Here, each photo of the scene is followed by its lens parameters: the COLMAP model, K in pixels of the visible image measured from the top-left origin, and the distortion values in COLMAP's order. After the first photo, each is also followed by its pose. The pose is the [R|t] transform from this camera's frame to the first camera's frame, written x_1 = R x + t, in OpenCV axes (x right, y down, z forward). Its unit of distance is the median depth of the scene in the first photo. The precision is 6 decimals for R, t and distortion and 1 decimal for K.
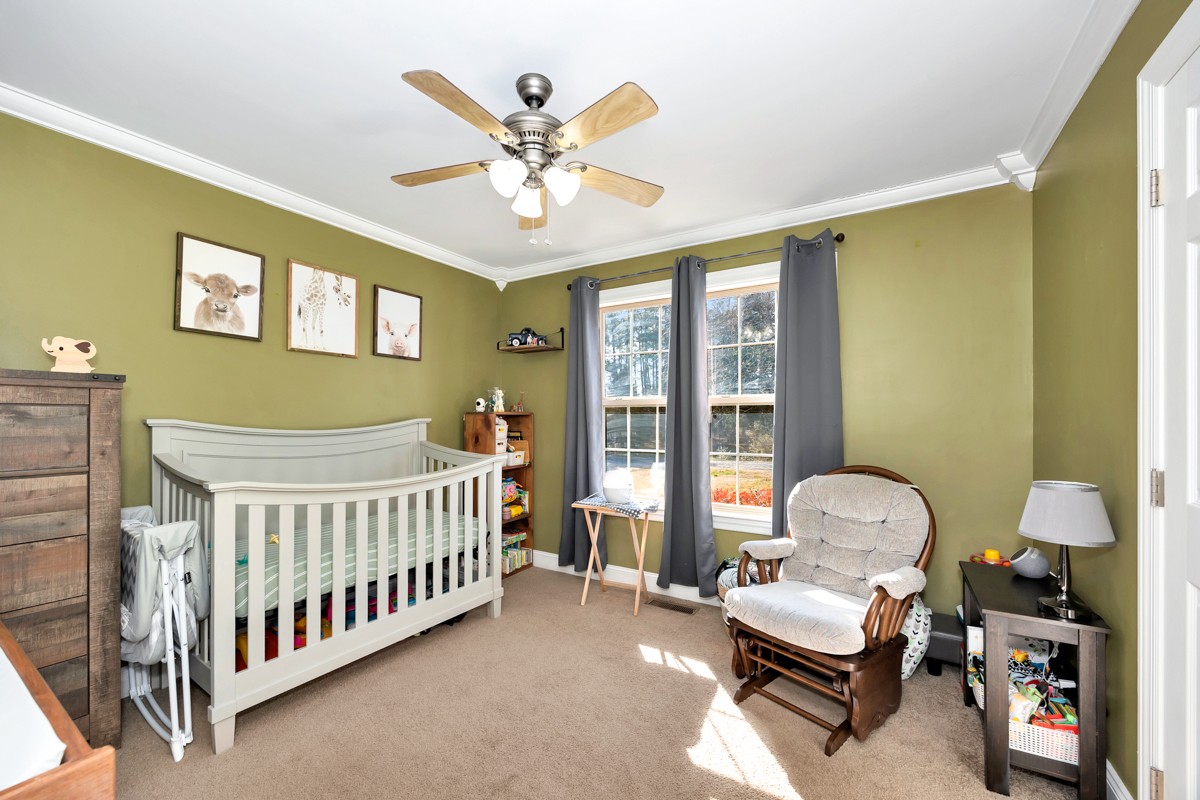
lens RADIAL K [[470.2, 0, 600.0], [0, 470.2, 400.0], [0, 0, 1]] dist [-0.007780, -0.000011]
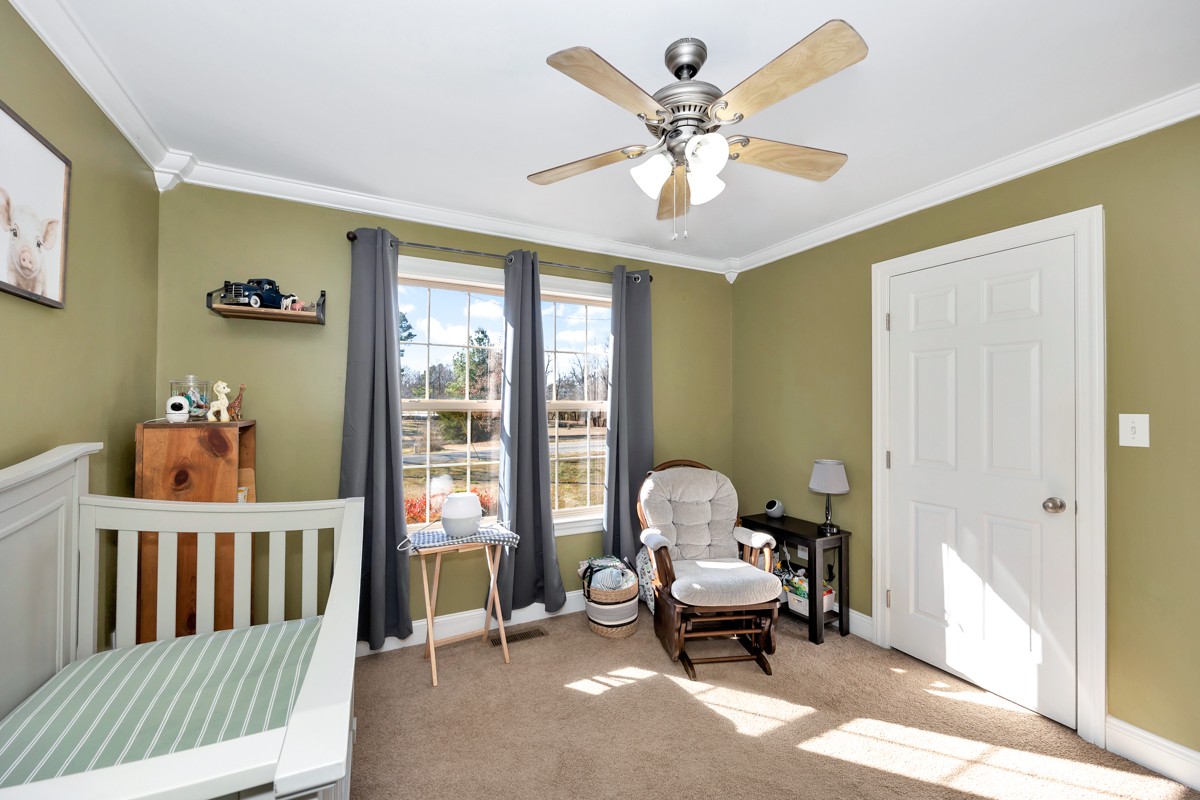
lens RADIAL K [[474.0, 0, 594.0], [0, 474.0, 381.2], [0, 0, 1]] dist [-0.000919, -0.000090]
pose [[0.514141, 0.045136, 0.856517, -0.645253], [-0.029989, 0.998950, -0.034641, -0.022820], [-0.857181, -0.007876, 0.514955, 0.472045]]
